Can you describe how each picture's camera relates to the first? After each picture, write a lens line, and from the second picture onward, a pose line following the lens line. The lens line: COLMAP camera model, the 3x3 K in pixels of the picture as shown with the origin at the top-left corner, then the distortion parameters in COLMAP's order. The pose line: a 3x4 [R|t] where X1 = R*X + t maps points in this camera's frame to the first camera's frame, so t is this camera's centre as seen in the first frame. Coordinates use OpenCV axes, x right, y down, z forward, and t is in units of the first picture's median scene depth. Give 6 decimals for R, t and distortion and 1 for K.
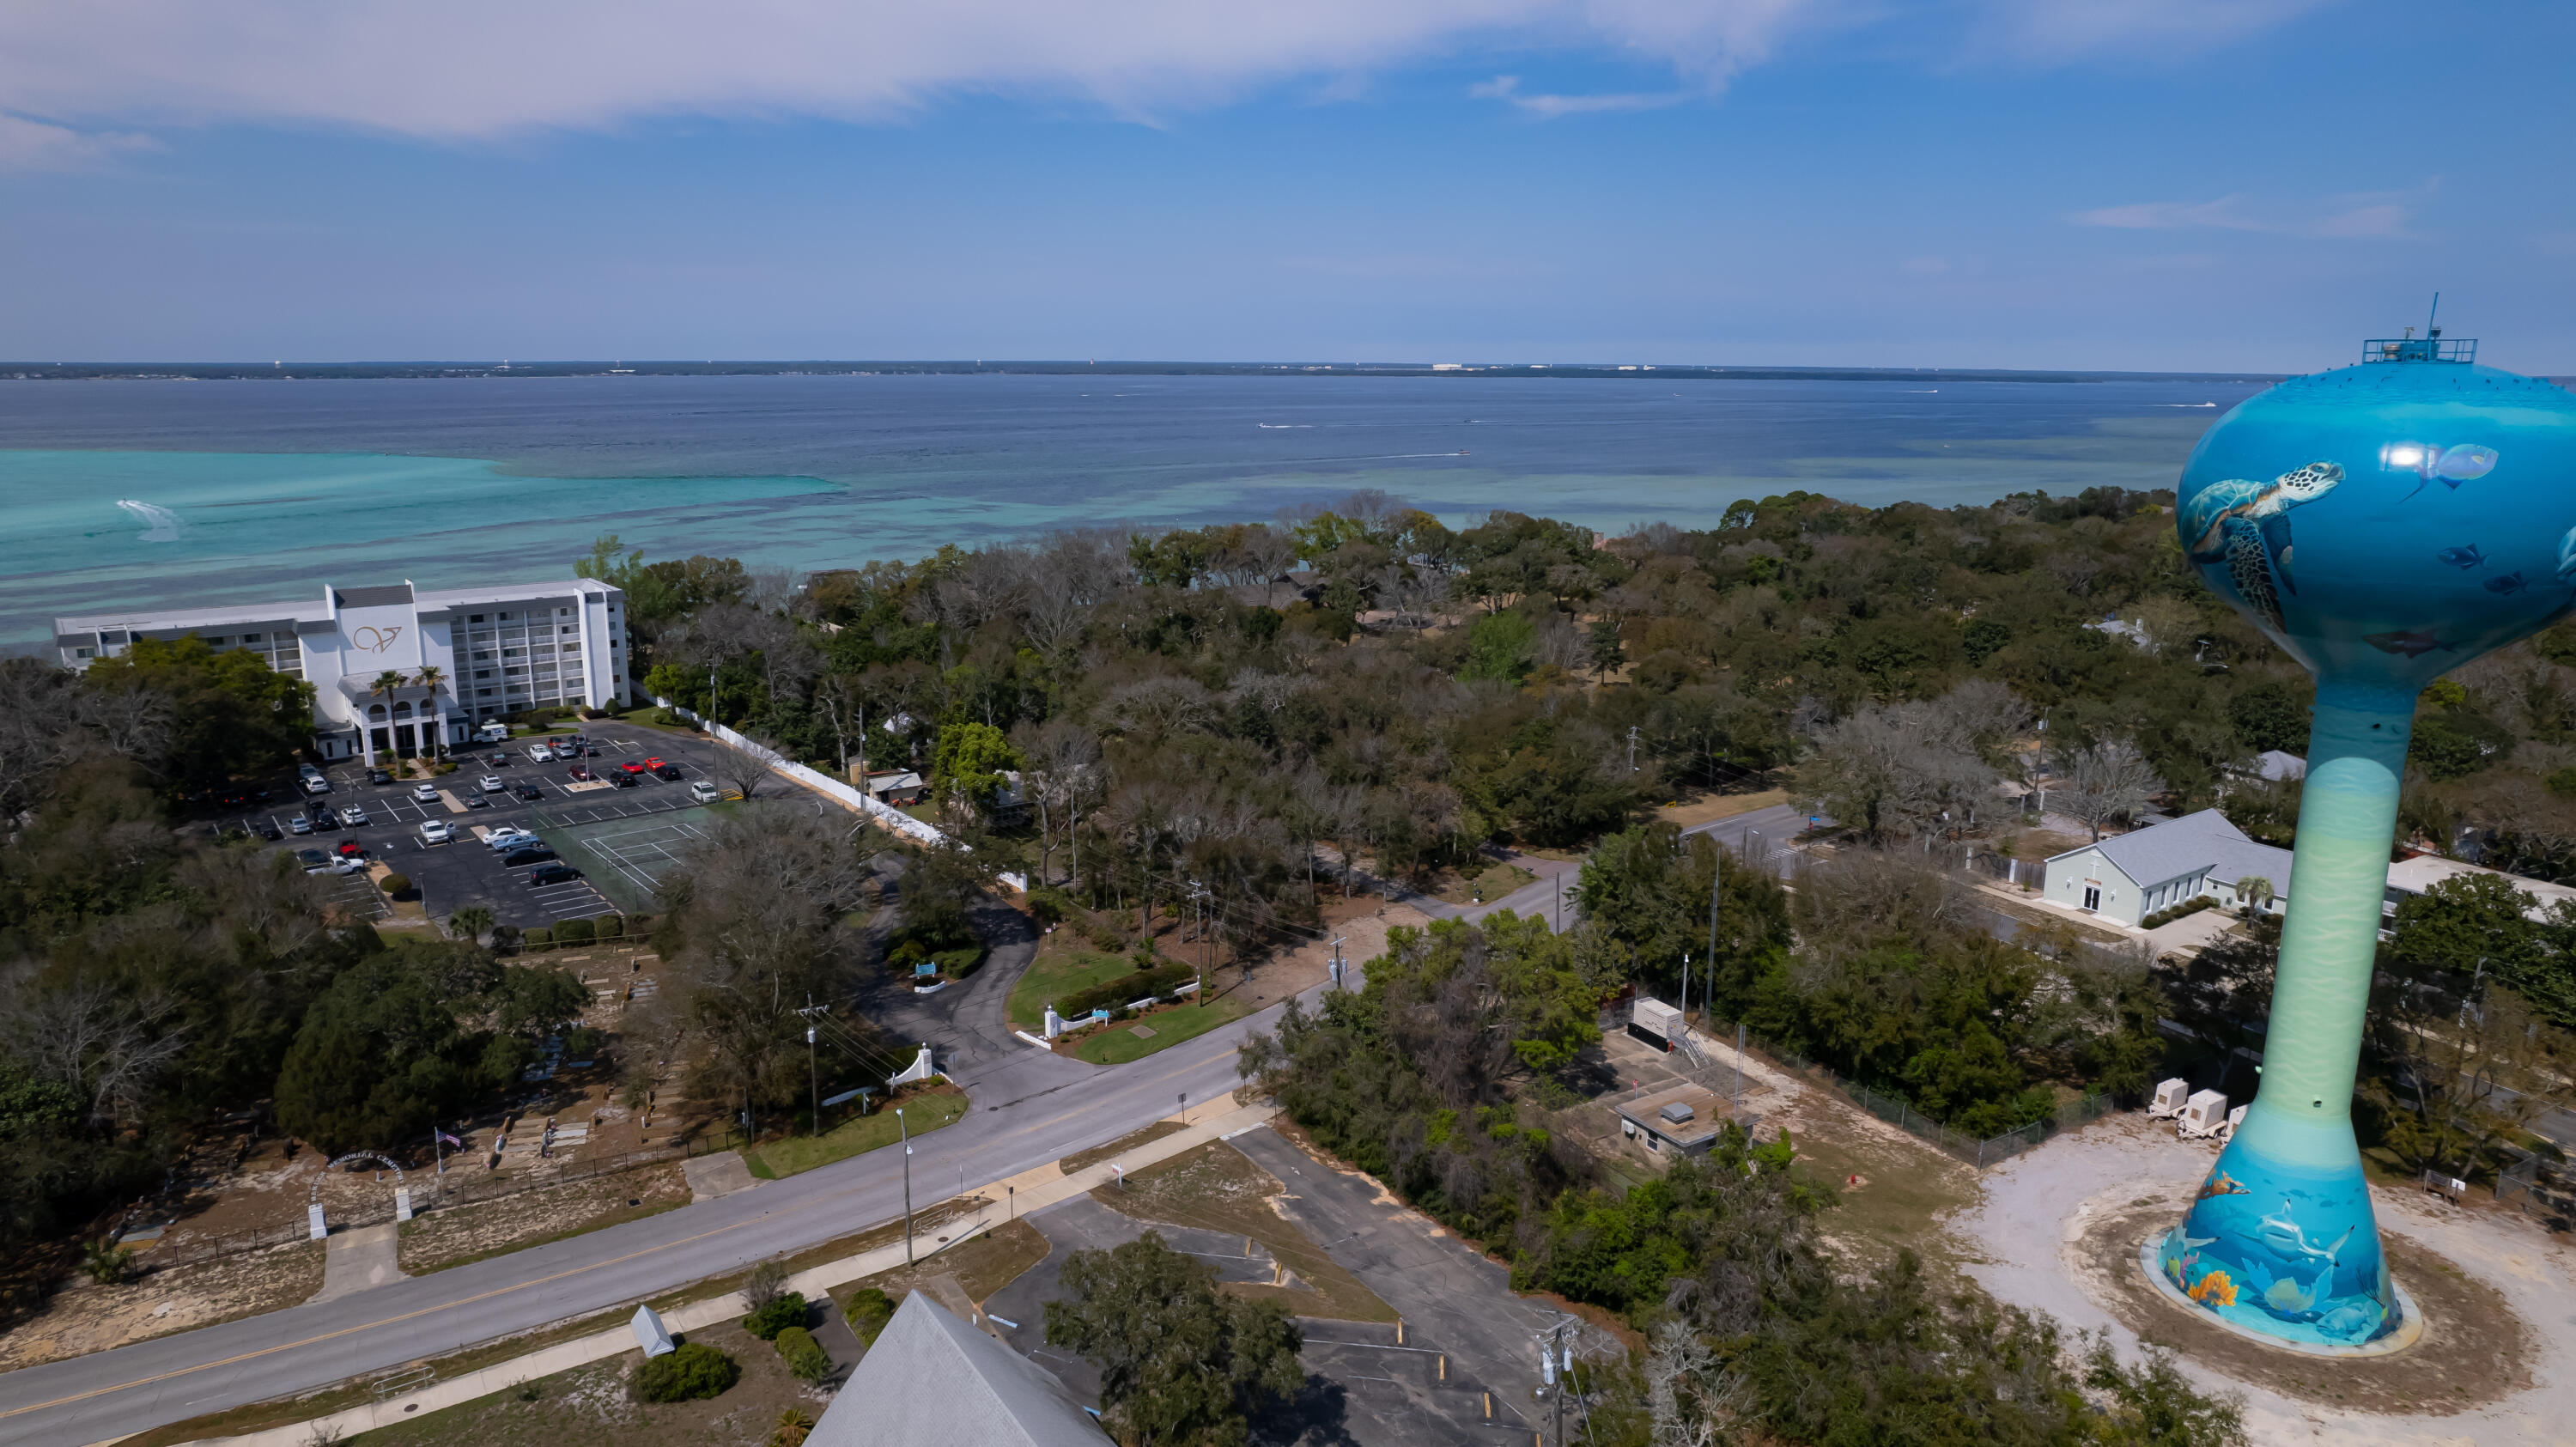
lens RADIAL K [[1642.6, 0, 1302.7], [0, 1642.6, 729.8], [0, 0, 1]] dist [-0.073736, 0.058539]
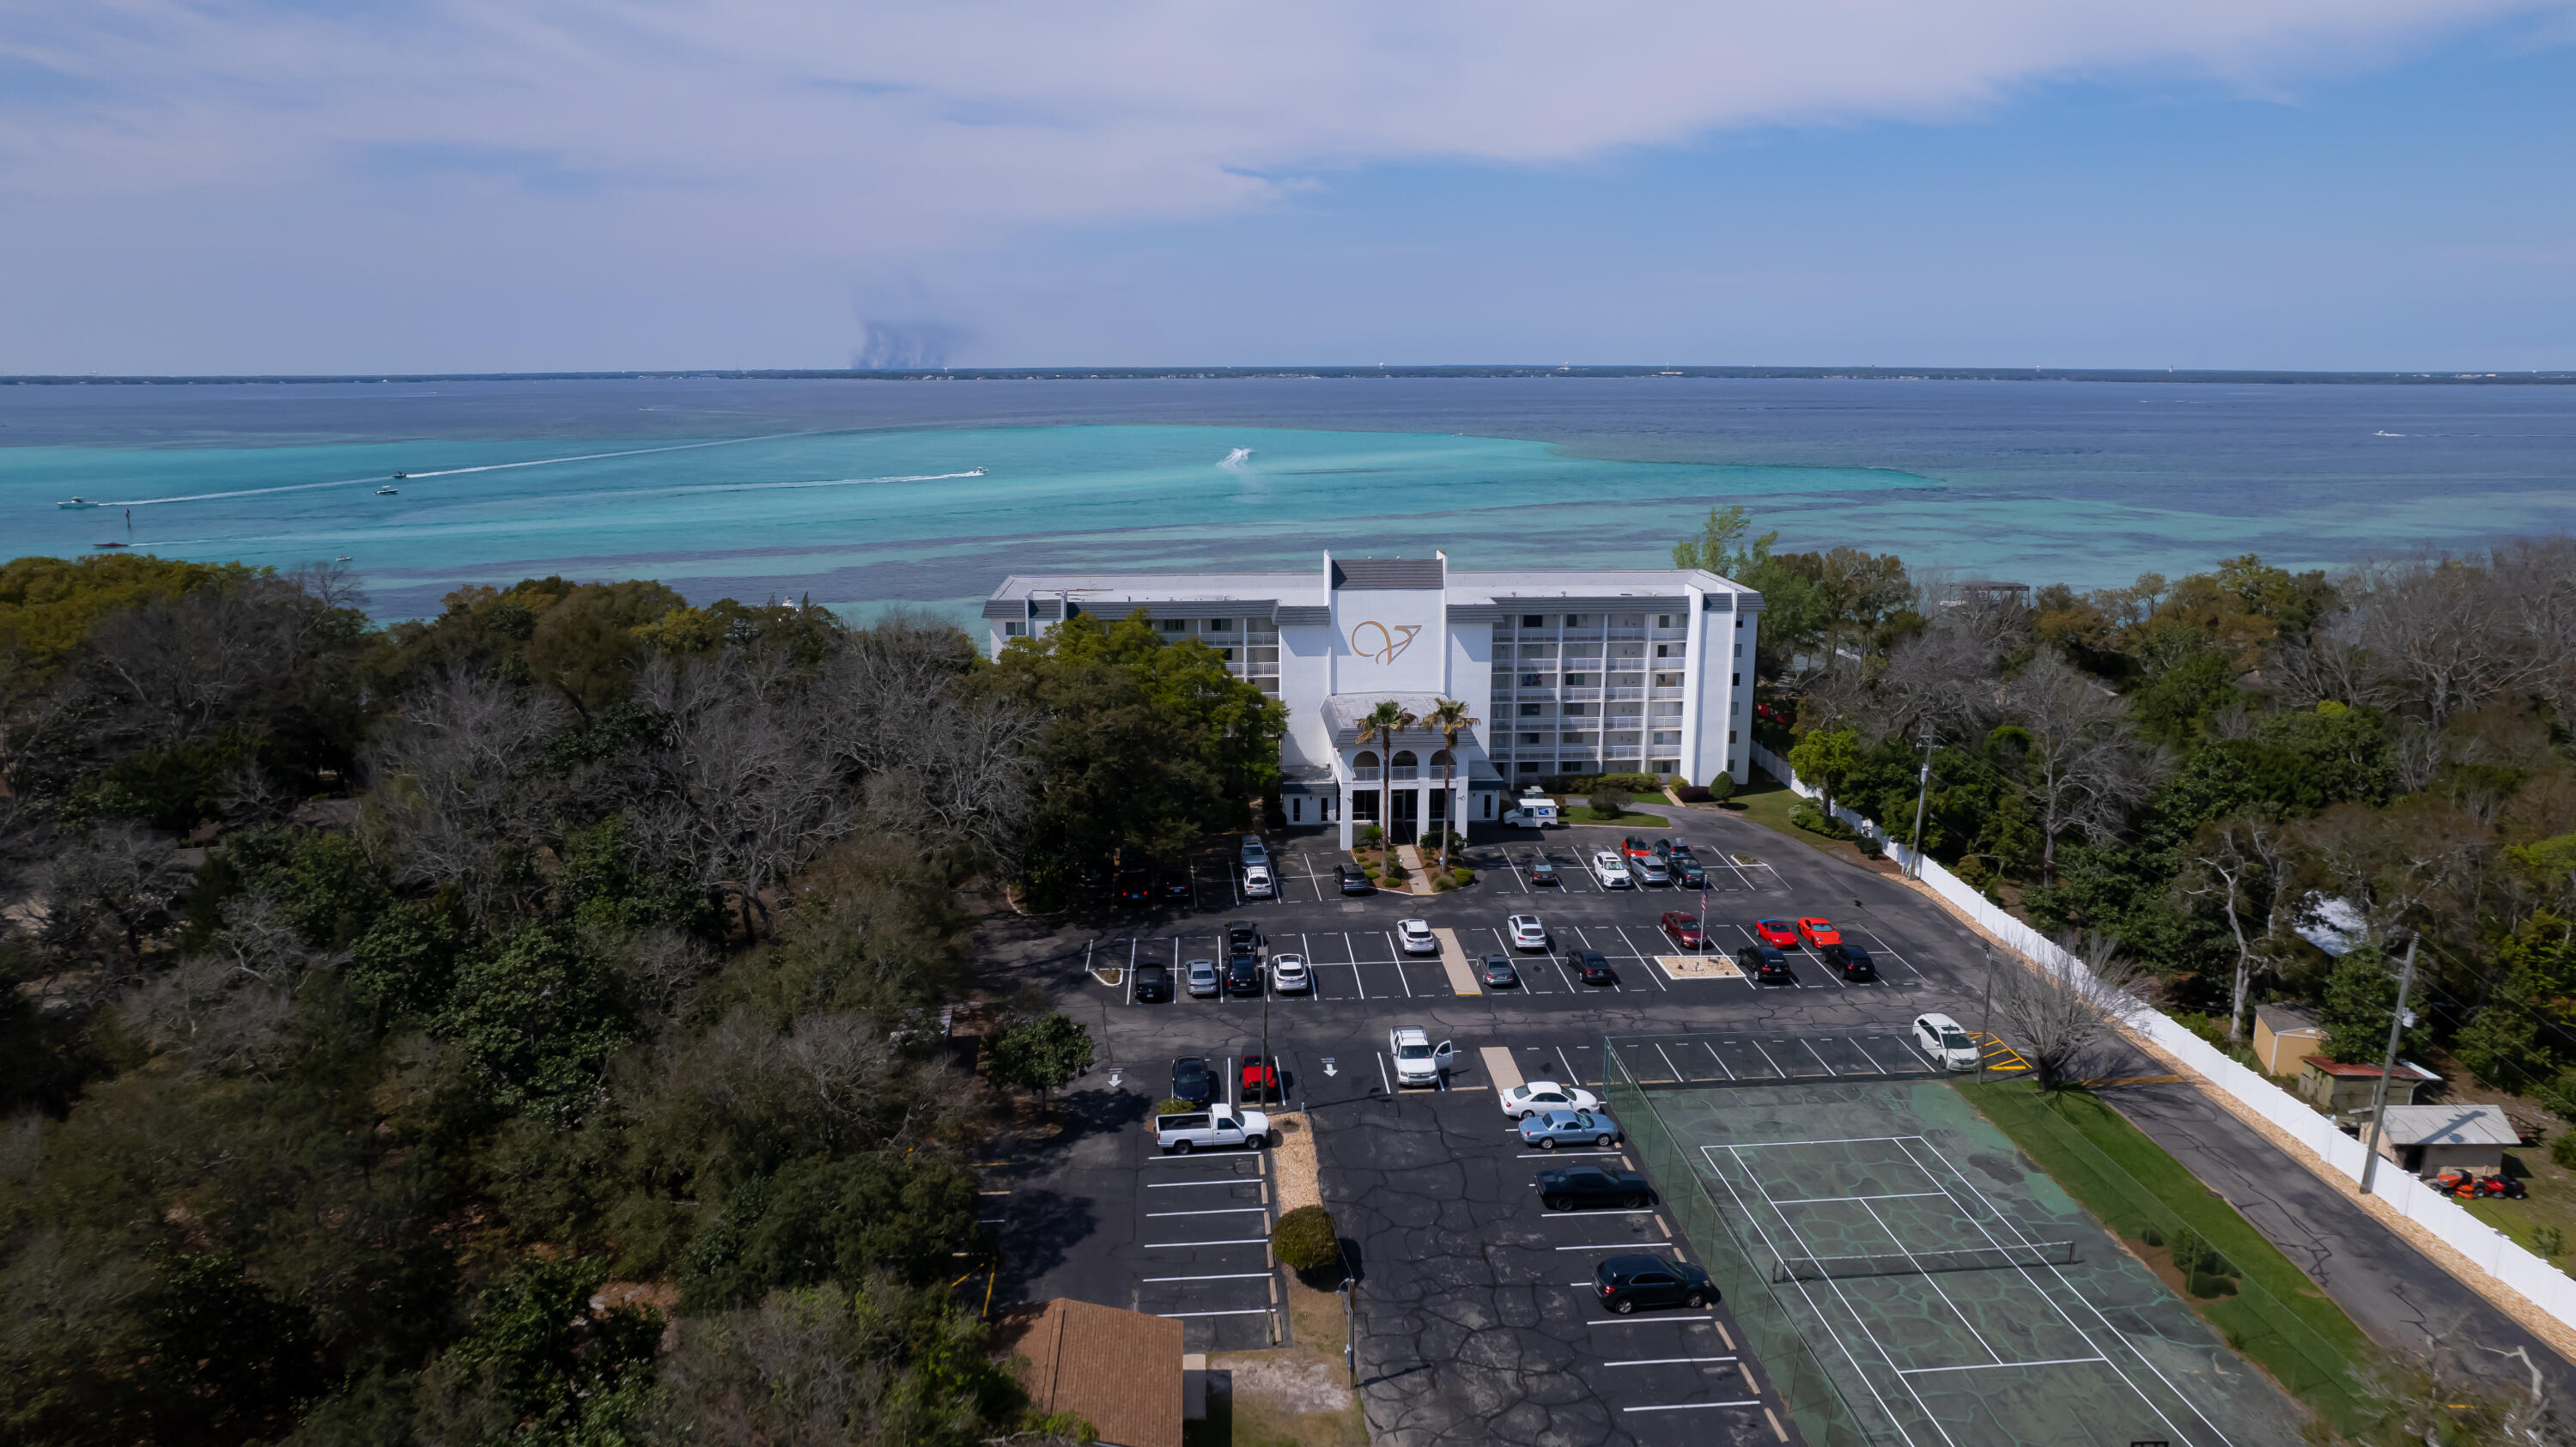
lens RADIAL K [[1635.4, 0, 1289.2], [0, 1635.4, 712.9], [0, 0, 1]] dist [-0.078157, 0.053526]
pose [[0.818103, 0.109838, -0.564484, -0.240792], [-0.117959, 0.992770, 0.022217, -0.038416], [0.562843, 0.048410, 0.825145, 0.452807]]
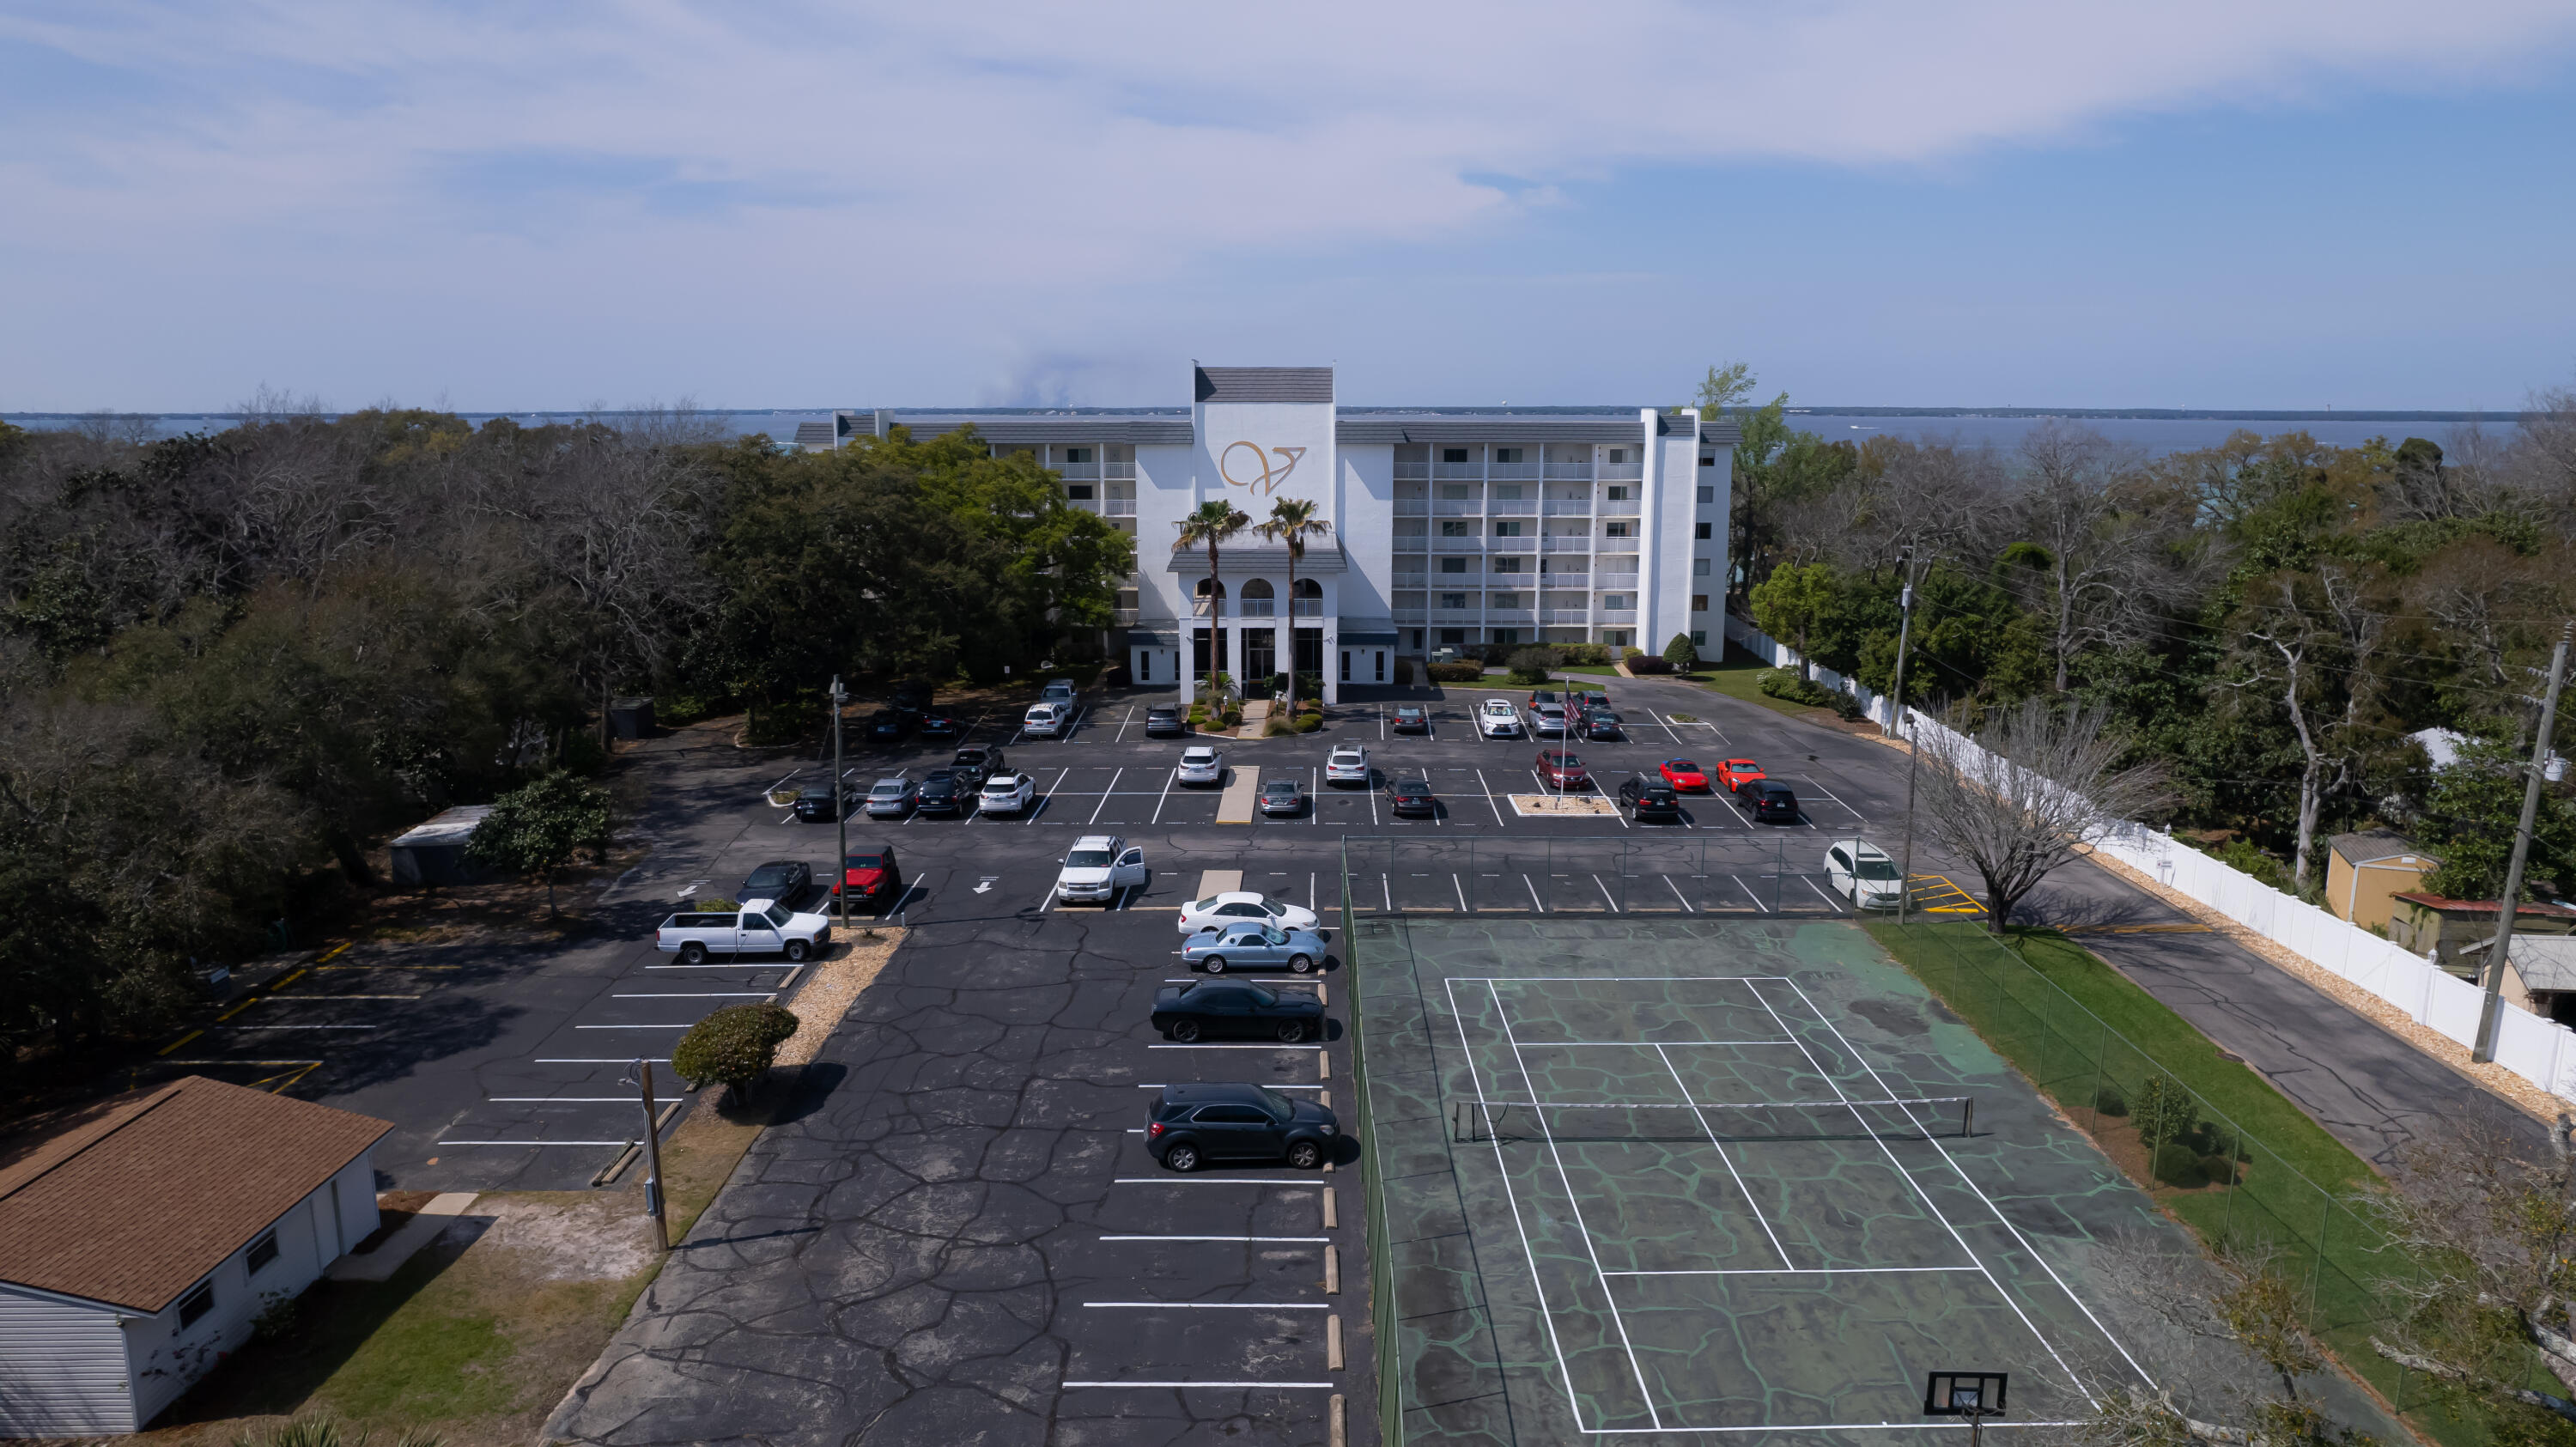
lens RADIAL K [[1642.6, 0, 1302.7], [0, 1642.6, 729.8], [0, 0, 1]] dist [-0.073736, 0.058539]
pose [[0.776878, 0.113970, -0.619251, -0.228201], [-0.133576, 0.990928, 0.014798, 0.017574], [0.615320, 0.071221, 0.785054, 0.600176]]
